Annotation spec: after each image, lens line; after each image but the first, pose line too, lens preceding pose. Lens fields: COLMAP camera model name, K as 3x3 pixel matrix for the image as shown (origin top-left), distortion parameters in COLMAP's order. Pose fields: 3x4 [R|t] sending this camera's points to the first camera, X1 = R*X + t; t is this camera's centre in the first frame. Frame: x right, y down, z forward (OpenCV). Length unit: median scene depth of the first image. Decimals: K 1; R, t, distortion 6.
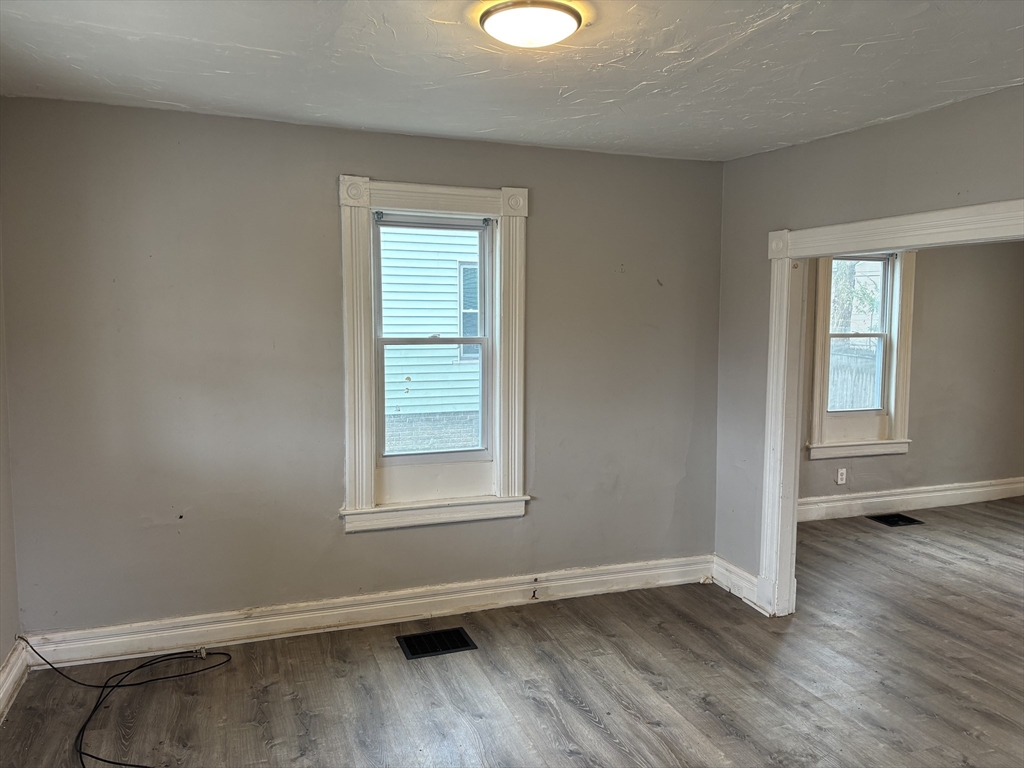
lens RADIAL K [[764.0, 0, 512.0], [0, 764.0, 384.0], [0, 0, 1]] dist [0.062714, -0.065598]
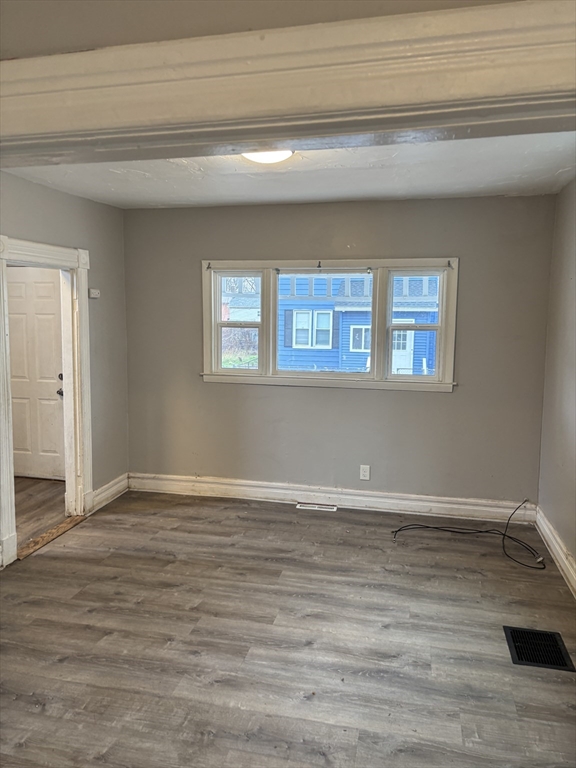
lens RADIAL K [[573.0, 0, 288.0], [0, 573.0, 384.0], [0, 0, 1]] dist [0.062714, -0.065598]
pose [[-0.549294, 0.078634, -0.831921, 0.442509], [-0.088196, 0.984546, 0.151294, -0.054667], [0.830962, 0.156477, -0.533870, 0.708470]]
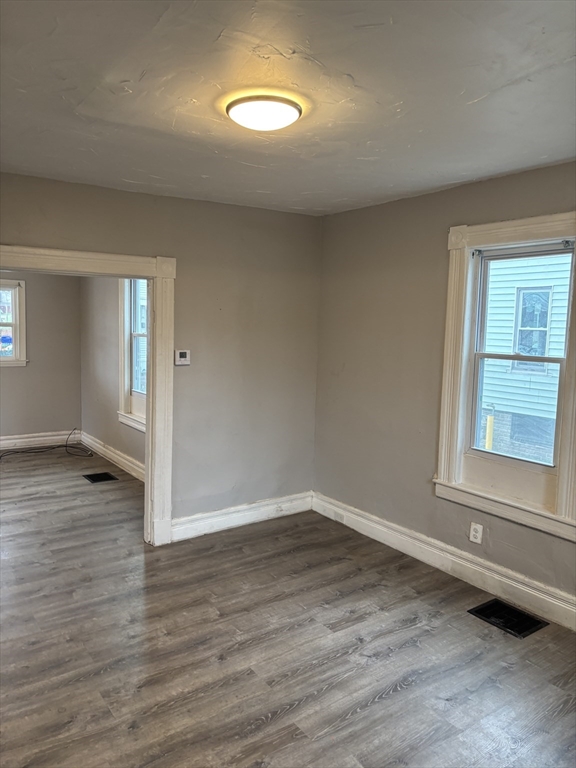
lens RADIAL K [[573.0, 0, 288.0], [0, 573.0, 384.0], [0, 0, 1]] dist [0.062714, -0.065598]
pose [[0.258066, 0.097985, -0.961146, 0.999956], [-0.111468, 0.991220, 0.071122, -0.056834], [0.959675, 0.088783, 0.266722, 0.687432]]
